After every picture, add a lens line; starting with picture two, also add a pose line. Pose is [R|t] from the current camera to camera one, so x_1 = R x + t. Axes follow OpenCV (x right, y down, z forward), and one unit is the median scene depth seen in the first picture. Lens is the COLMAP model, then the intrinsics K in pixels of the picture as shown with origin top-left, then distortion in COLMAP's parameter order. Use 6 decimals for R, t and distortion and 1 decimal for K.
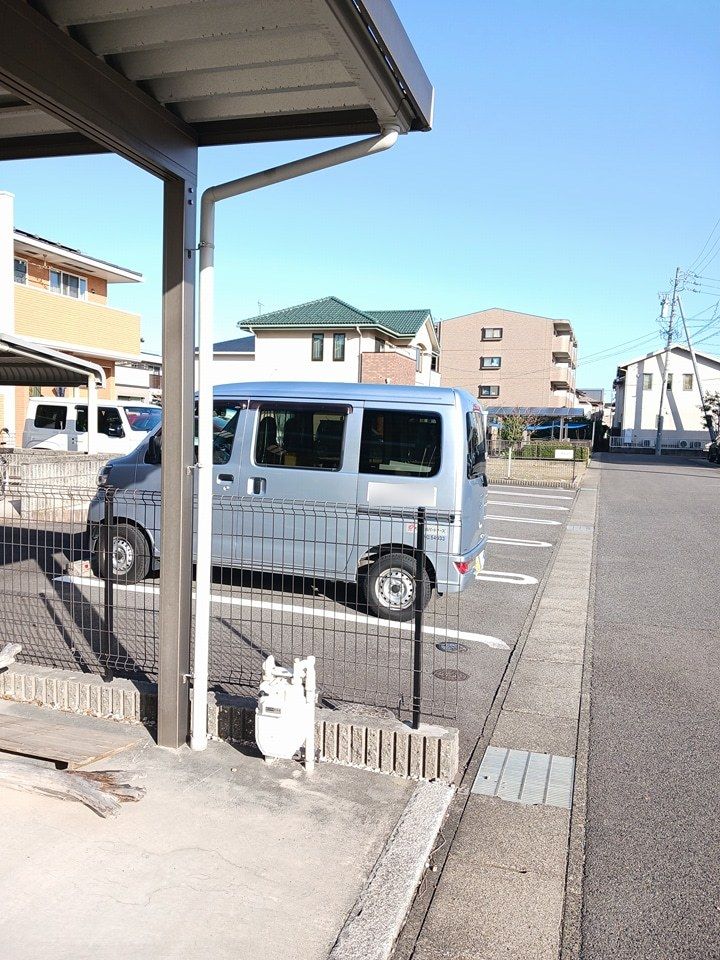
lens RADIAL K [[759.4, 0, 360.0], [0, 759.4, 480.0], [0, 0, 1]] dist [-0.004626, -0.003345]
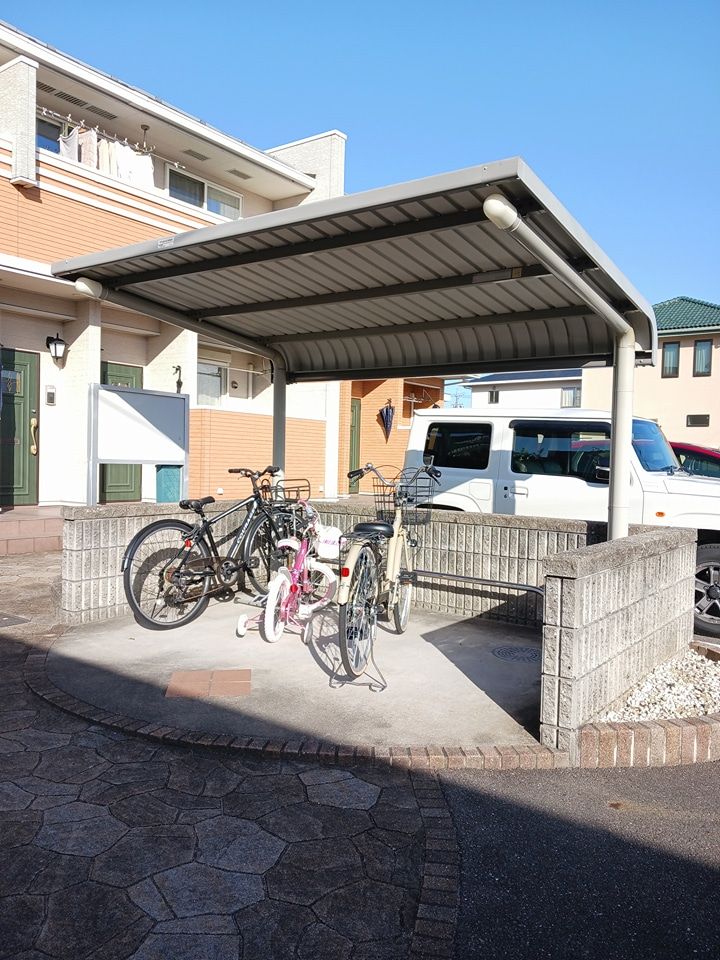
lens RADIAL K [[759.4, 0, 360.0], [0, 759.4, 480.0], [0, 0, 1]] dist [-0.004626, -0.003345]
pose [[0.949013, -0.007622, -0.315145, -0.306041], [-0.008805, 0.998677, -0.050668, -0.033179], [0.315114, 0.050860, 0.947690, 0.489329]]
